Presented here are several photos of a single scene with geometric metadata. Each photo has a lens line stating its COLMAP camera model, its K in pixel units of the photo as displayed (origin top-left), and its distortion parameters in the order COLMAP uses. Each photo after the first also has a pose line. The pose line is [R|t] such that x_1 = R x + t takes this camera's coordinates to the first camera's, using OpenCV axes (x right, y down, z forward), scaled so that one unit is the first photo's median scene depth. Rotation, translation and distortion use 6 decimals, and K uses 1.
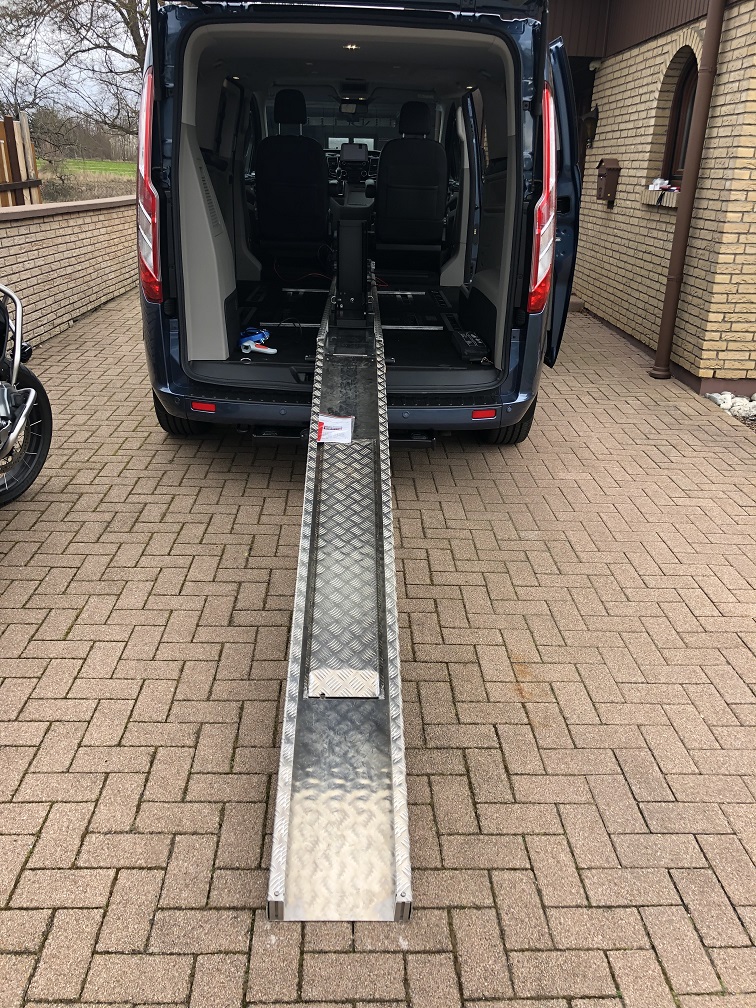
lens RADIAL K [[836.7, 0, 381.0], [0, 836.7, 514.8], [0, 0, 1]] dist [-0.002473, 0.030569]
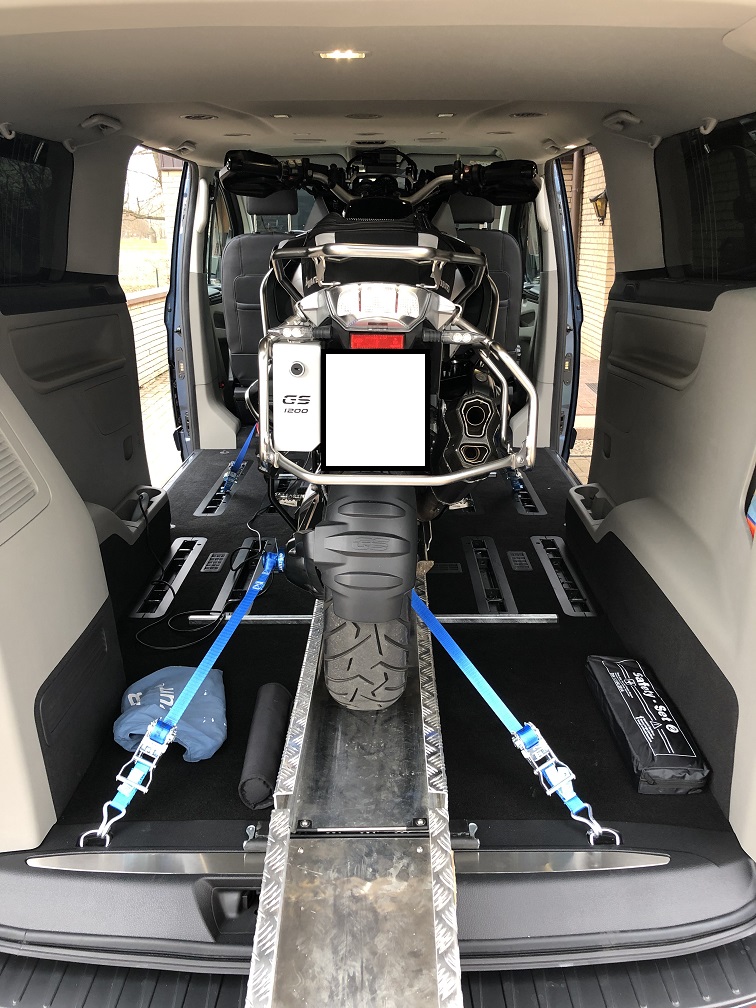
lens RADIAL K [[836.7, 0, 375.4], [0, 836.7, 502.9], [0, 0, 1]] dist [-0.002473, 0.030569]
pose [[0.998548, -0.023778, -0.048345, -0.005283], [0.019991, 0.996803, -0.077353, -0.216266], [0.050030, 0.076274, 0.995831, 0.423468]]
